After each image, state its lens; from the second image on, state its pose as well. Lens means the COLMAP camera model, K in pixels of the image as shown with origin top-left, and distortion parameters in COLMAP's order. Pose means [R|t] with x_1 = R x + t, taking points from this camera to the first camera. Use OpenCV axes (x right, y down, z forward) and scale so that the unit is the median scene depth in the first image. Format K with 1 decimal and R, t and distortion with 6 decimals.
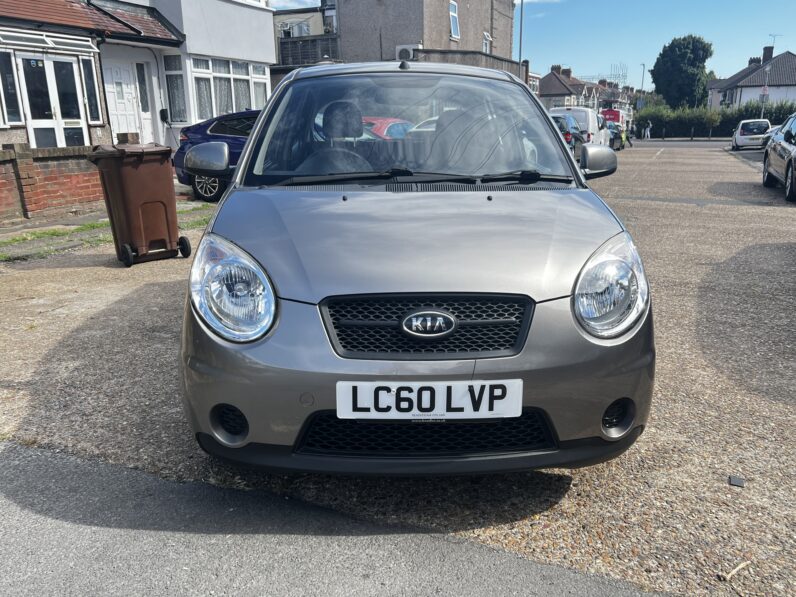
lens RADIAL K [[646.5, 0, 405.6], [0, 646.5, 304.2], [0, 0, 1]] dist [0.057348, -0.050683]
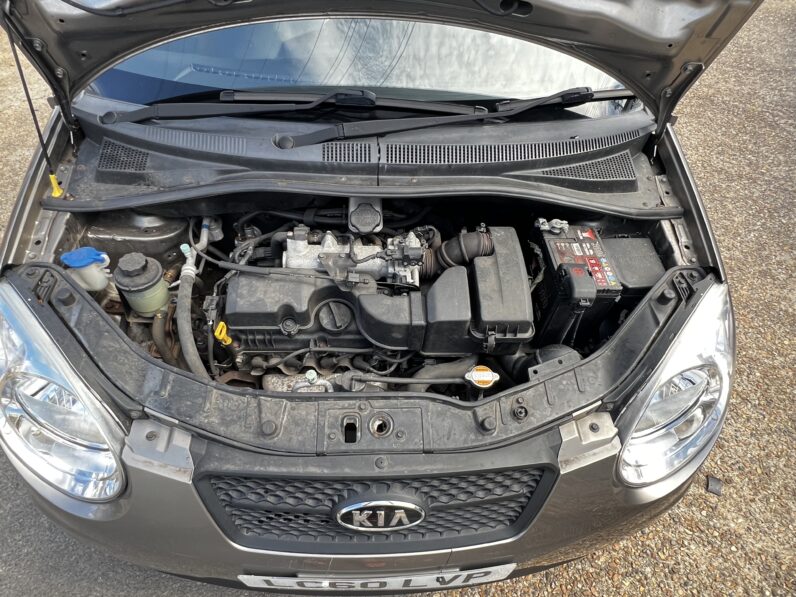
lens RADIAL K [[477.9, 0, 395.1], [0, 477.9, 309.5], [0, 0, 1]] dist [-0.005250, 0.004207]
pose [[0.998952, 0.033080, 0.031647, 0.020091], [-0.045183, 0.823706, 0.565214, -0.267489], [-0.007371, -0.566052, 0.824337, 0.523812]]
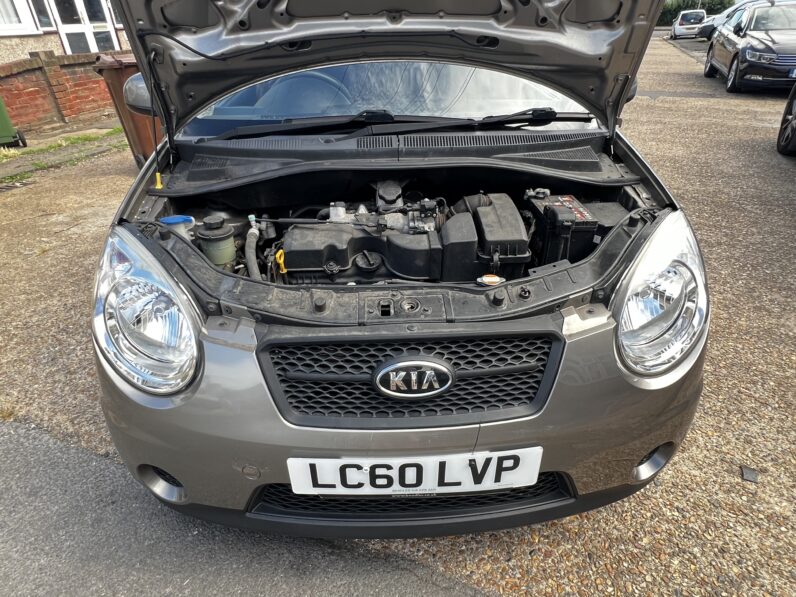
lens RADIAL K [[477.9, 0, 394.6], [0, 477.9, 309.2], [0, 0, 1]] dist [-0.005250, 0.004207]
pose [[0.999866, -0.011382, -0.011801, 0.015266], [0.014189, 0.961331, 0.275030, -0.129180], [0.008214, -0.275160, 0.961363, 0.370914]]
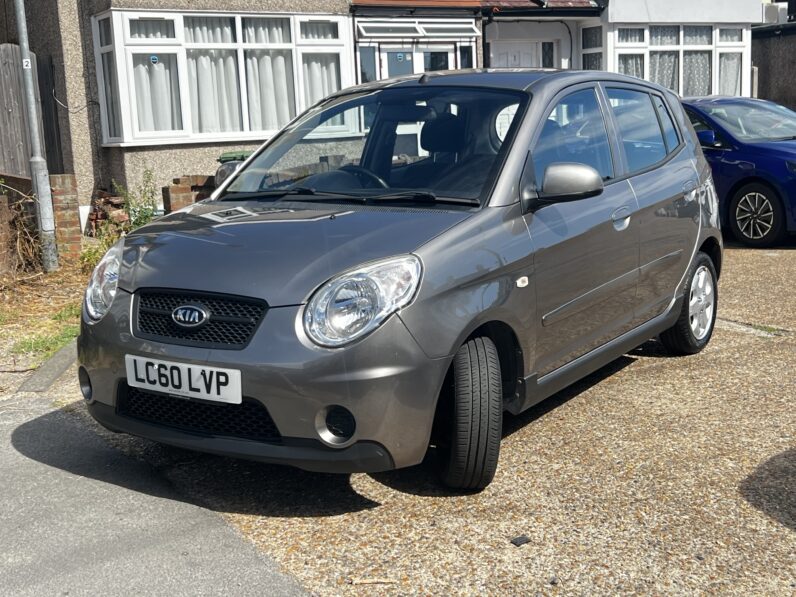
lens RADIAL K [[1091.1, 0, 395.6], [0, 1091.1, 303.1], [0, 0, 1]] dist [0.058088, 0.000000]
pose [[0.805651, 0.071963, -0.588003, 1.083197], [-0.127584, 0.990378, -0.053600, 0.047018], [0.578488, 0.118203, 0.807081, -0.295171]]
